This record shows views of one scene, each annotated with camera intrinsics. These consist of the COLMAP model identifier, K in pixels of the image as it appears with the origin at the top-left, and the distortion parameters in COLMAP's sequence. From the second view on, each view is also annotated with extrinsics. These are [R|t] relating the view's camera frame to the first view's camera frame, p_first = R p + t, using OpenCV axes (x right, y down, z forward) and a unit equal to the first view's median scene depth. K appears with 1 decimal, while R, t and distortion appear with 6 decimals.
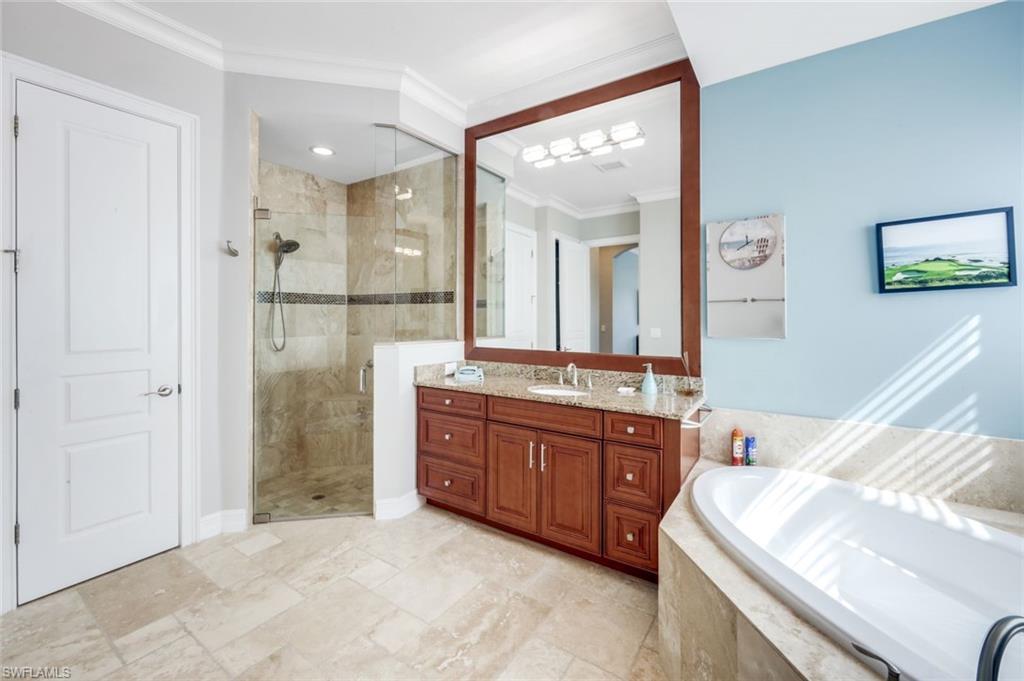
lens RADIAL K [[412.2, 0, 514.4], [0, 412.2, 318.3], [0, 0, 1]] dist [-0.000422, -0.000011]
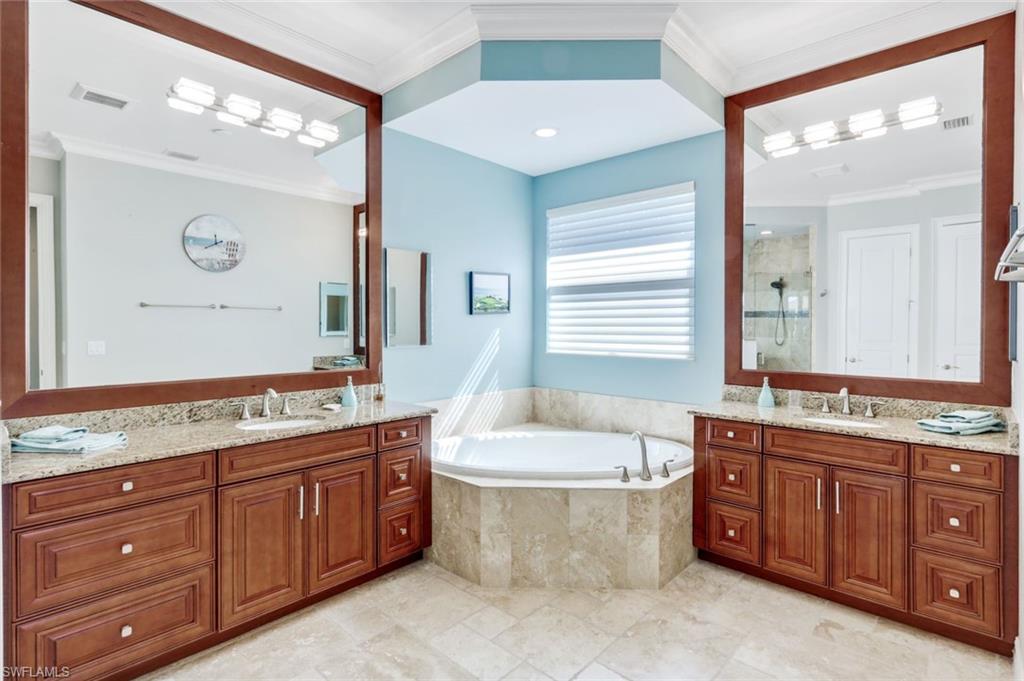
lens RADIAL K [[483.2, 0, 511.5], [0, 483.2, 332.1], [0, 0, 1]] dist [0.000214, -0.001217]
pose [[0.176699, -0.016325, 0.984130, -0.757257], [-0.002571, 0.999851, 0.017047, -0.019199], [-0.984262, -0.005543, 0.176631, 0.400071]]
